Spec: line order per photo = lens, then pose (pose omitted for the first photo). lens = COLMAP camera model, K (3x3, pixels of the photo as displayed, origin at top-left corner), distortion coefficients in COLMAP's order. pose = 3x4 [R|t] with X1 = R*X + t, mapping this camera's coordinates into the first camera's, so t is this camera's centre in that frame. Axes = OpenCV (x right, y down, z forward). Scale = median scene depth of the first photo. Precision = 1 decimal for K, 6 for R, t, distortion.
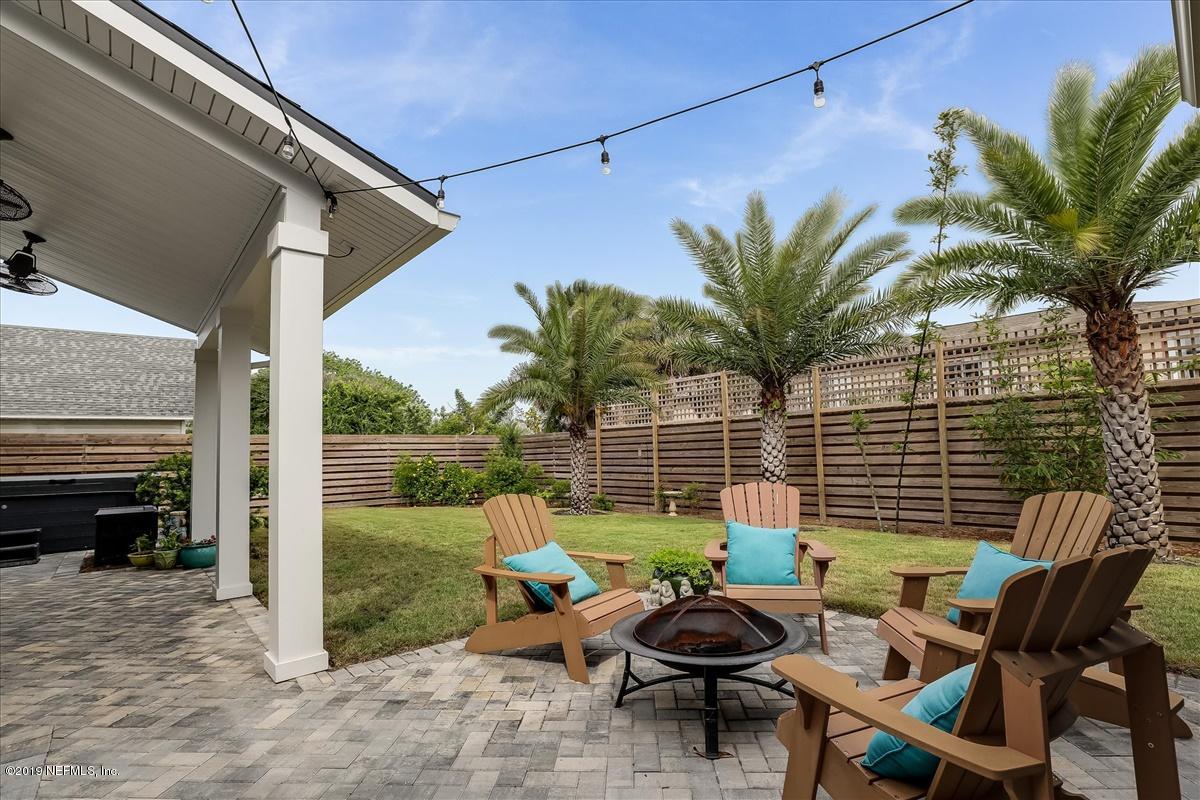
lens RADIAL K [[552.8, 0, 597.3], [0, 552.8, 402.0], [0, 0, 1]] dist [-0.005273, 0.000068]
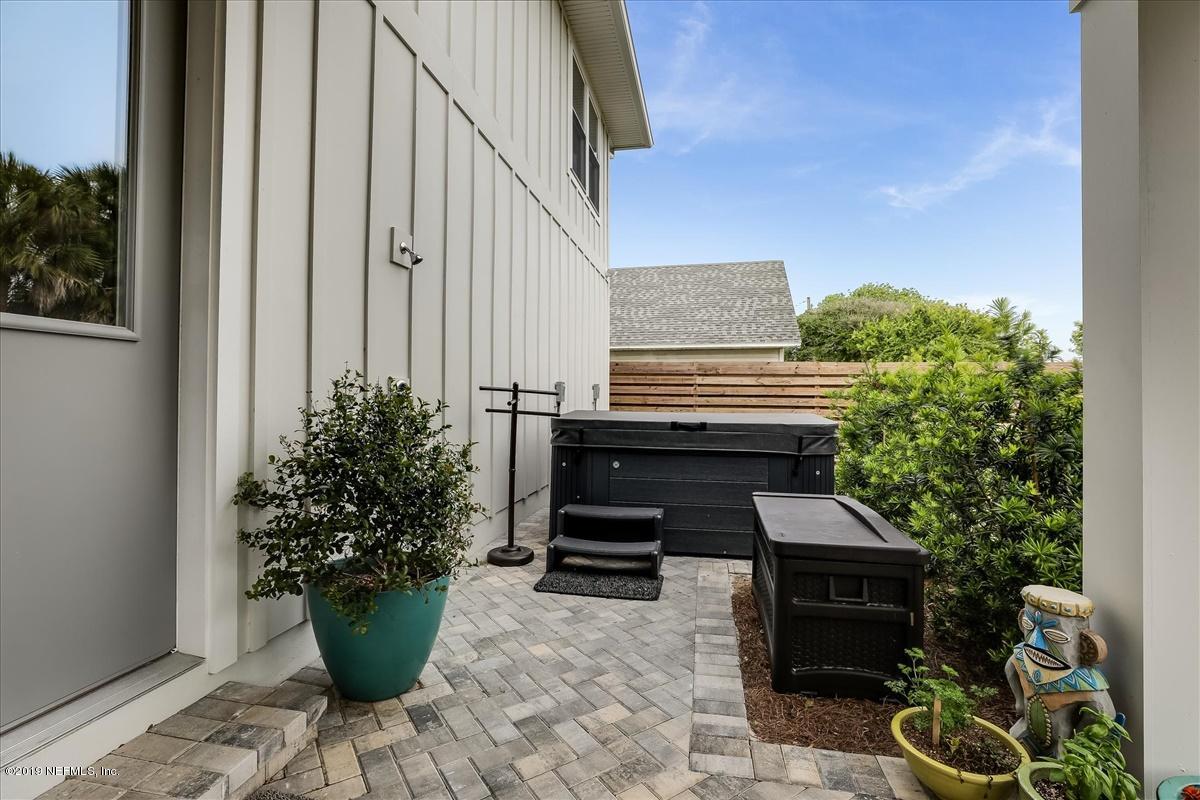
lens RADIAL K [[552.8, 0, 599.0], [0, 552.8, 395.8], [0, 0, 1]] dist [-0.005273, 0.000068]
pose [[0.621245, 0.033408, -0.782904, -0.286543], [0.040415, 0.996395, 0.074588, 0.033942], [0.782574, -0.077979, 0.617655, 0.283862]]
